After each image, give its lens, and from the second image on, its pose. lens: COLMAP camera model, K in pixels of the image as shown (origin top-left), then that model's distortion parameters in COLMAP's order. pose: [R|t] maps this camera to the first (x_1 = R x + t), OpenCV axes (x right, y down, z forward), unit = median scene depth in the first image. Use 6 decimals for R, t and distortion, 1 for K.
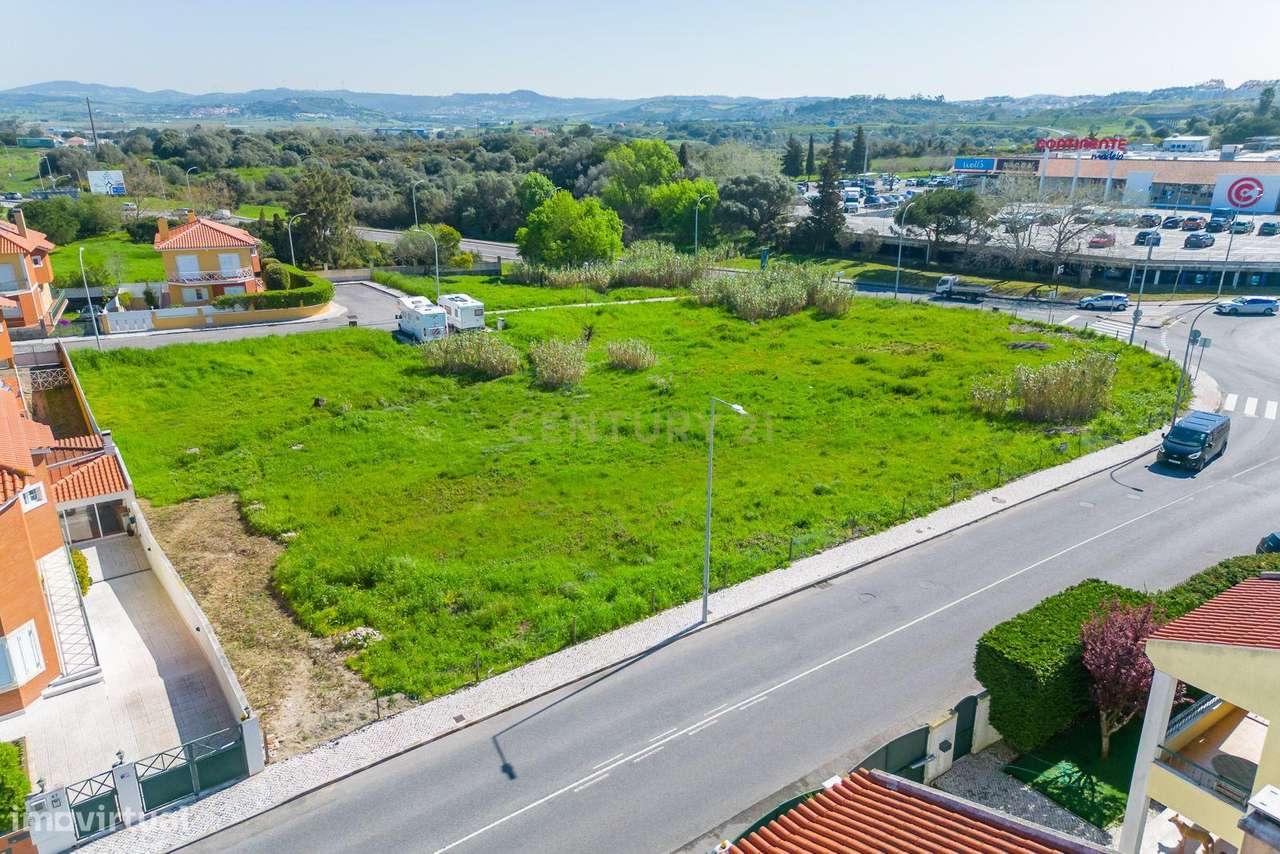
lens RADIAL K [[881.4, 0, 640.6], [0, 881.4, 436.6], [0, 0, 1]] dist [0.108617, -0.051986]
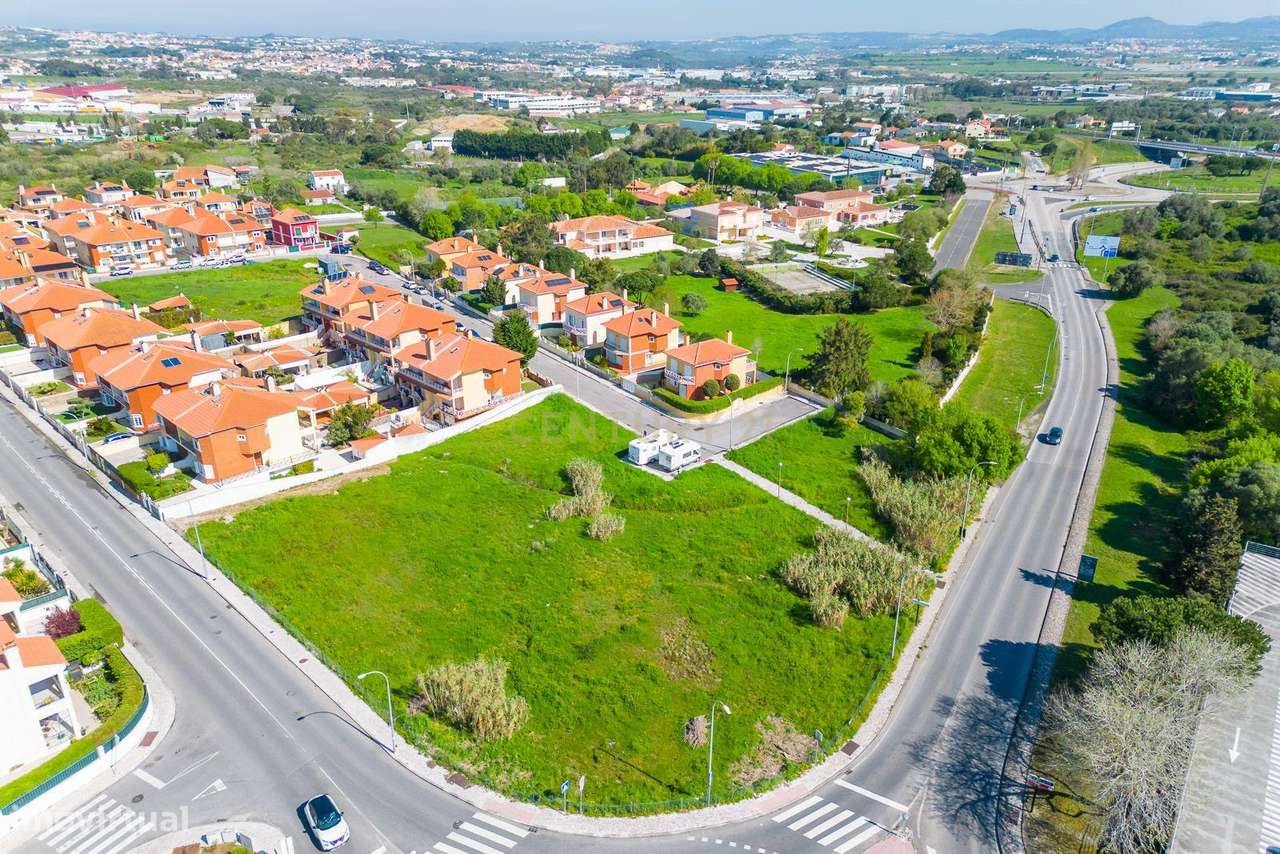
lens RADIAL K [[881.4, 0, 649.8], [0, 881.4, 421.2], [0, 0, 1]] dist [0.108617, -0.051986]
pose [[0.182699, 0.380587, -0.906518, 1.068642], [-0.338919, 0.889900, 0.305305, -0.614493], [0.922906, 0.251457, 0.291572, 0.541699]]
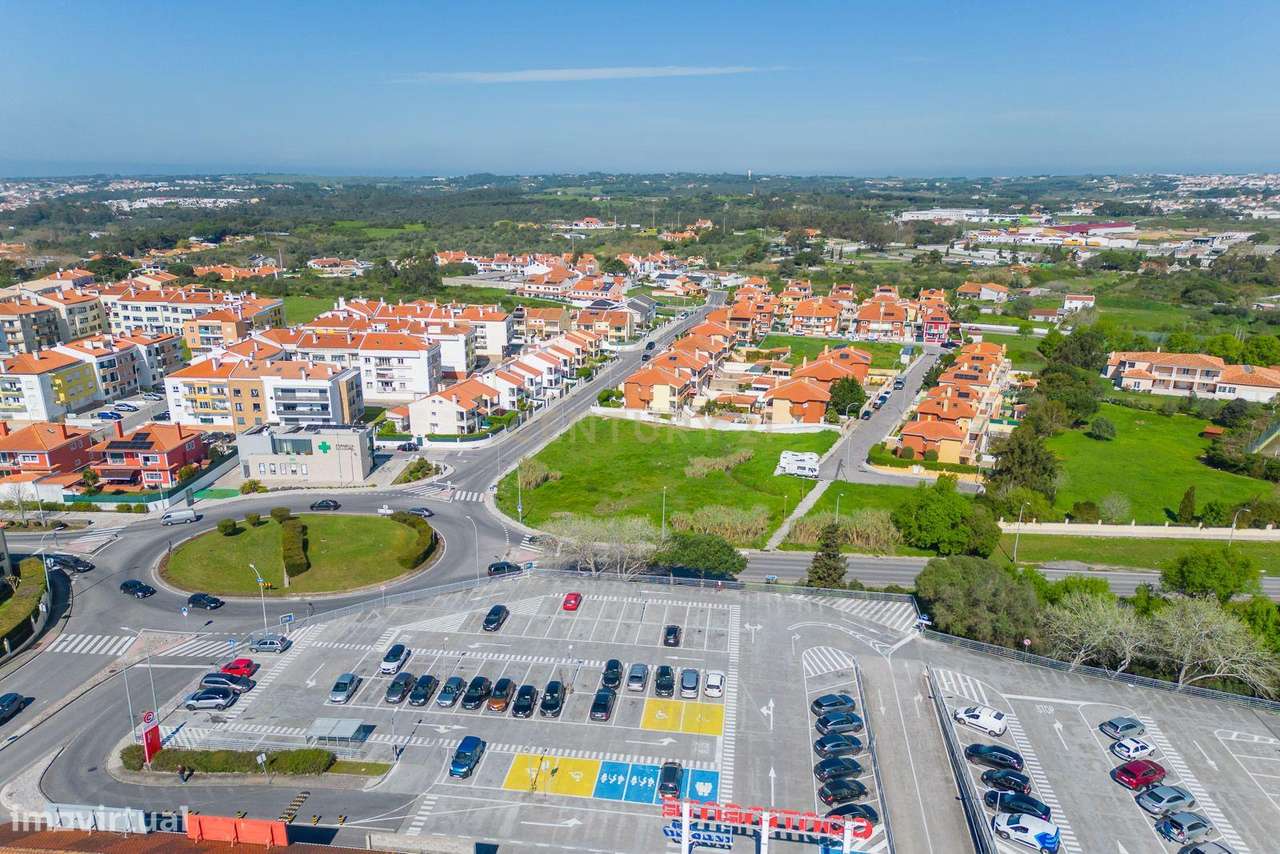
lens RADIAL K [[881.4, 0, 640.7], [0, 881.4, 459.6], [0, 0, 1]] dist [0.108617, -0.051986]
pose [[-0.776683, 0.183361, -0.602613, 1.344258], [-0.222040, 0.815584, 0.534341, -1.190675], [0.589459, 0.548818, -0.592737, 2.025150]]
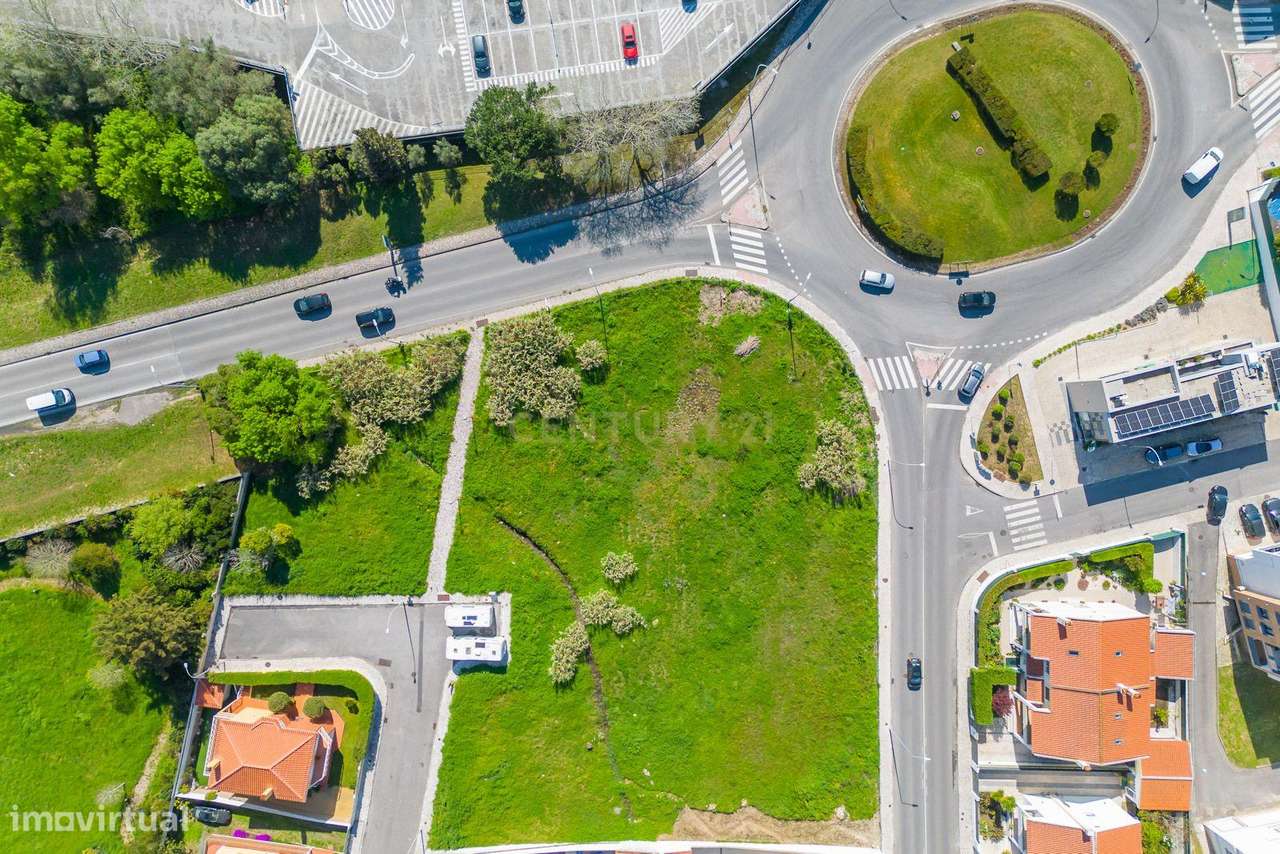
lens RADIAL K [[881.4, 0, 645.4], [0, 881.4, 439.8], [0, 0, 1]] dist [0.108617, -0.051986]
pose [[0.576128, -0.816885, -0.027857, 0.221409], [0.276519, 0.162724, 0.947131, -1.446748], [-0.769164, -0.553372, 0.319634, 0.509324]]
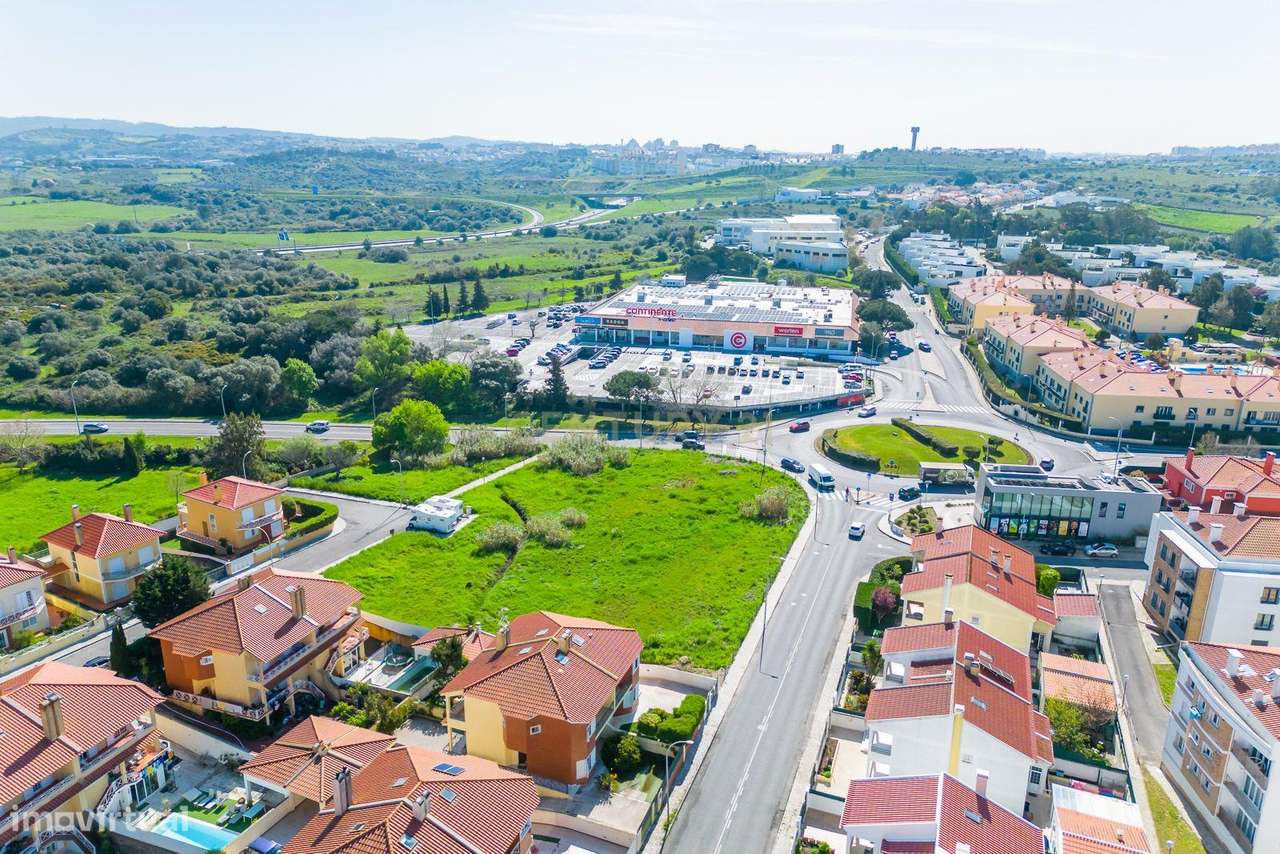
lens RADIAL K [[881.4, 0, 642.5], [0, 881.4, 430.5], [0, 0, 1]] dist [0.108617, -0.051986]
pose [[0.831788, -0.159686, 0.531629, -0.763950], [0.179393, 0.983666, 0.014786, -0.244628], [-0.525307, 0.083072, 0.846848, -0.617400]]
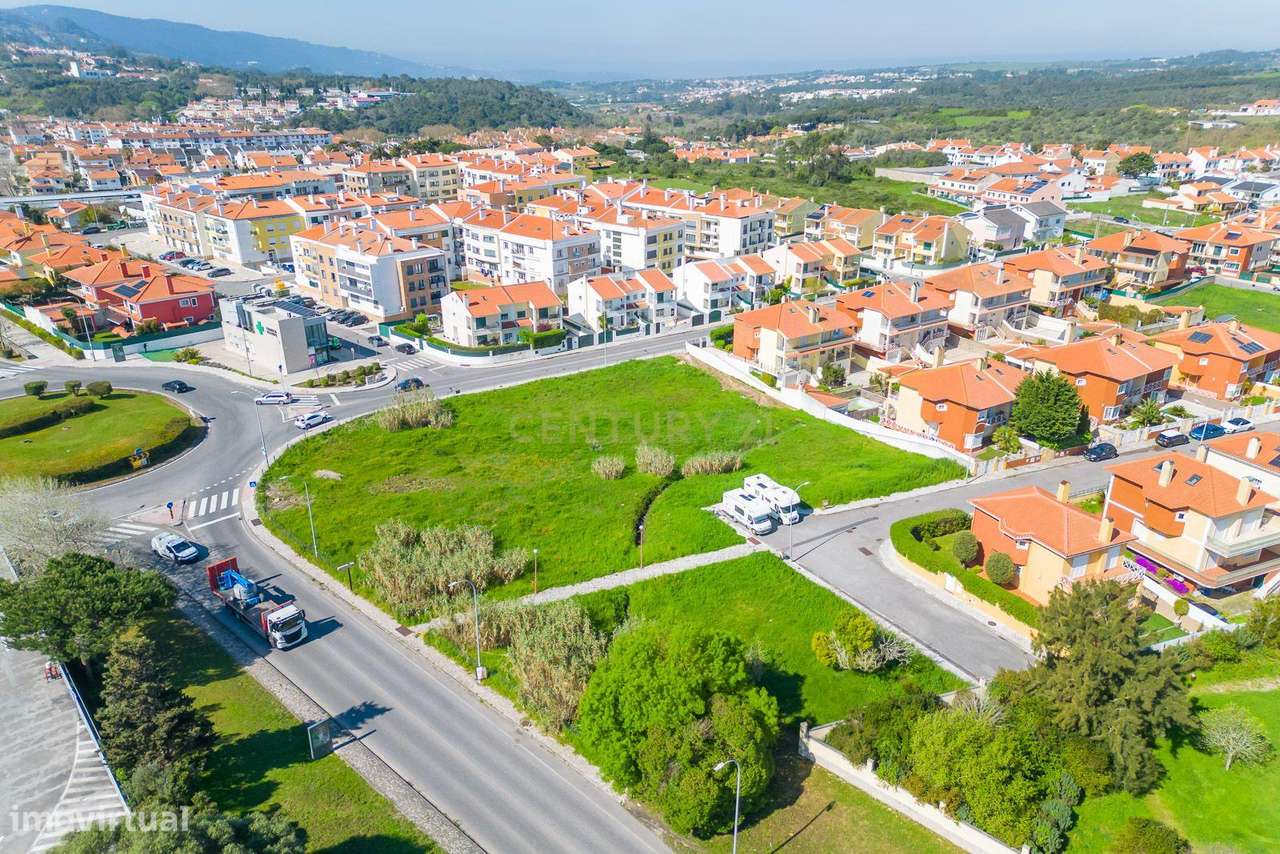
lens RADIAL K [[881.4, 0, 646.8], [0, 881.4, 440.3], [0, 0, 1]] dist [0.108617, -0.051986]
pose [[-0.999561, -0.013773, 0.026231, -0.102139], [0.007616, 0.736186, 0.676737, -1.013703], [-0.028631, 0.676639, -0.735758, 1.832566]]
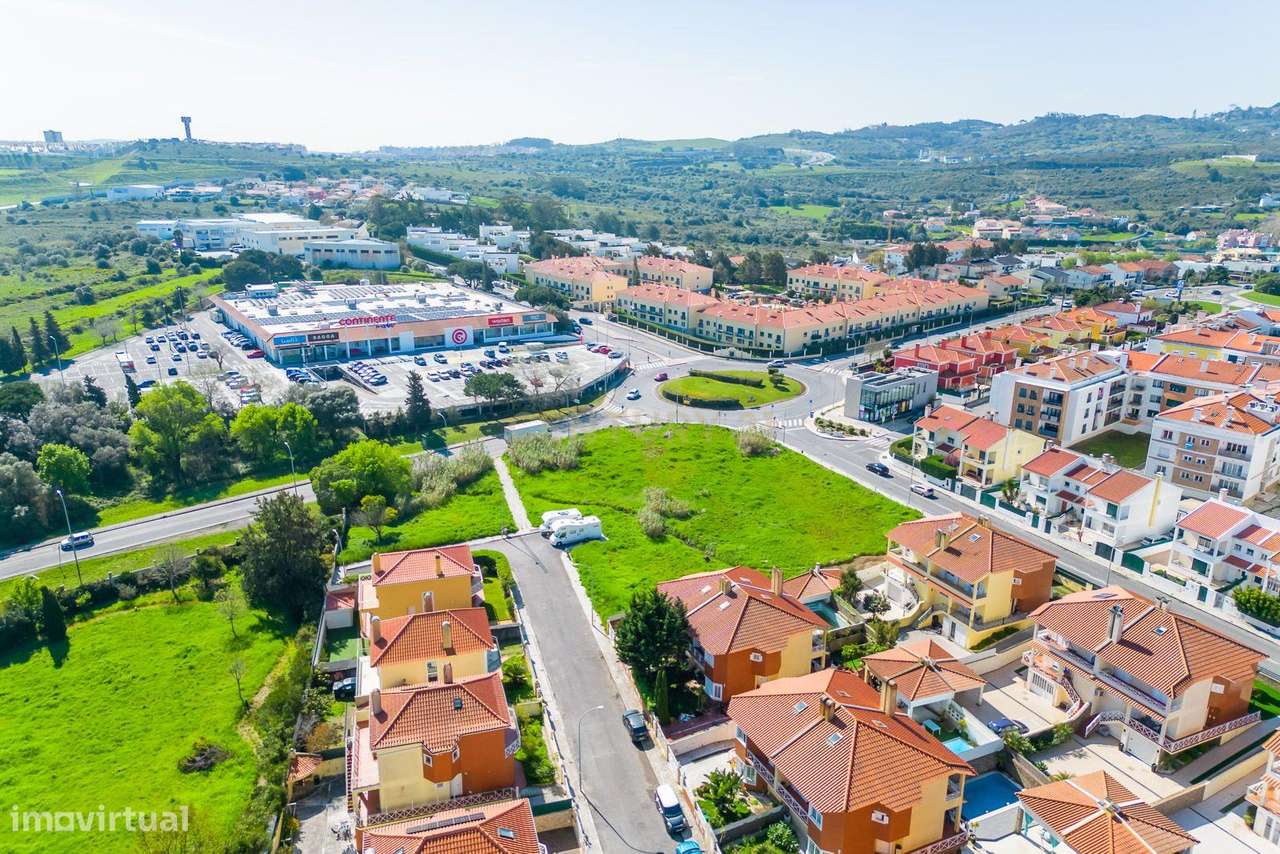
lens RADIAL K [[881.4, 0, 640.0], [0, 881.4, 430.1], [0, 0, 1]] dist [0.108617, -0.051986]
pose [[0.169695, -0.293890, 0.940655, -1.685438], [0.326688, 0.917304, 0.227659, -0.627168], [-0.929773, 0.268668, 0.251672, 0.422382]]
